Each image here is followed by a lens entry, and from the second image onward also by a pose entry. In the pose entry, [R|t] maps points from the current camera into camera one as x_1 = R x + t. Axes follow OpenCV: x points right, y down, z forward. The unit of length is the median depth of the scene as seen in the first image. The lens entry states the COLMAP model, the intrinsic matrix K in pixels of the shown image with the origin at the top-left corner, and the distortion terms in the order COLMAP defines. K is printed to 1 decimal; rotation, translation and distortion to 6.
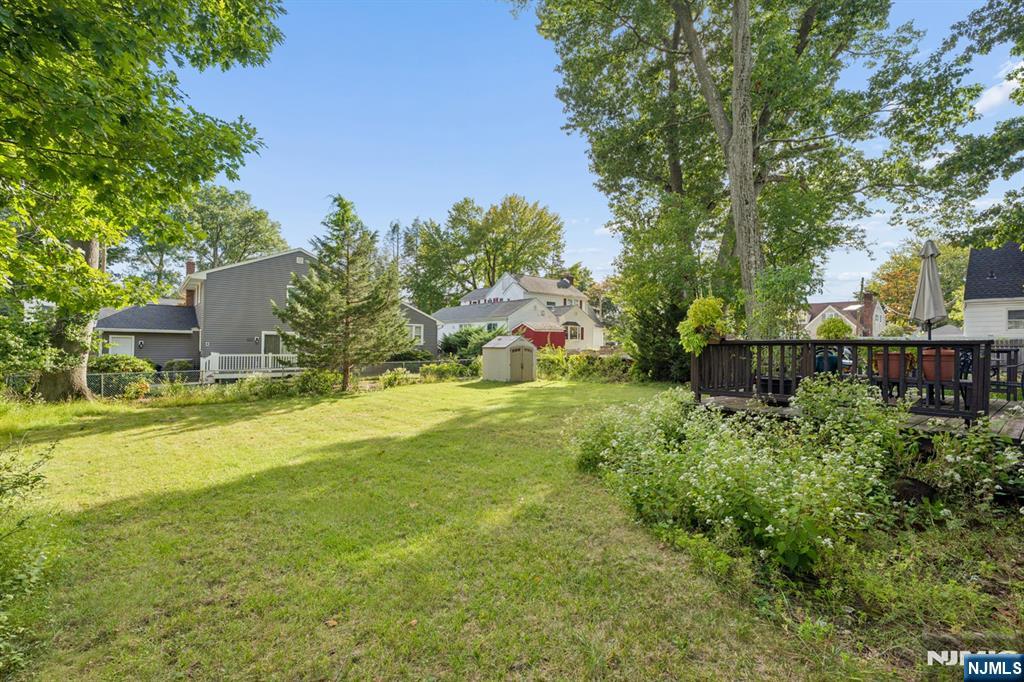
lens RADIAL K [[453.1, 0, 502.2], [0, 453.1, 347.7], [0, 0, 1]] dist [-0.000582, 0.000460]
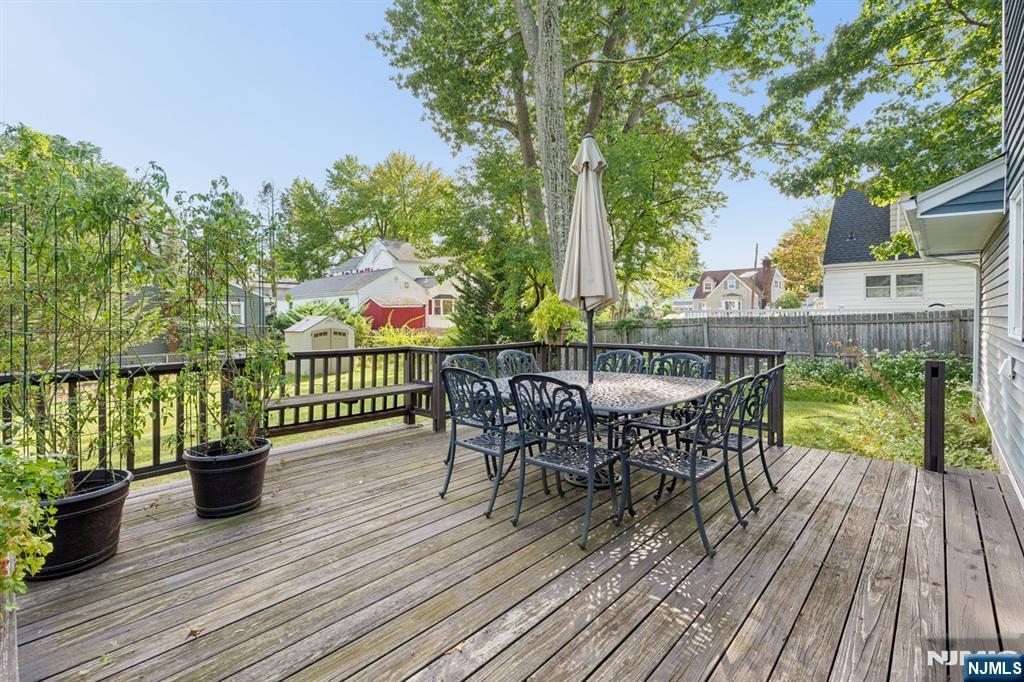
lens RADIAL K [[460.7, 0, 507.7], [0, 460.7, 324.2], [0, 0, 1]] dist [0.002455, 0.000679]
pose [[0.990562, -0.026579, 0.134462, 0.137742], [0.024882, 0.999588, 0.014285, -0.008858], [-0.134787, -0.010805, 0.990816, 0.093980]]
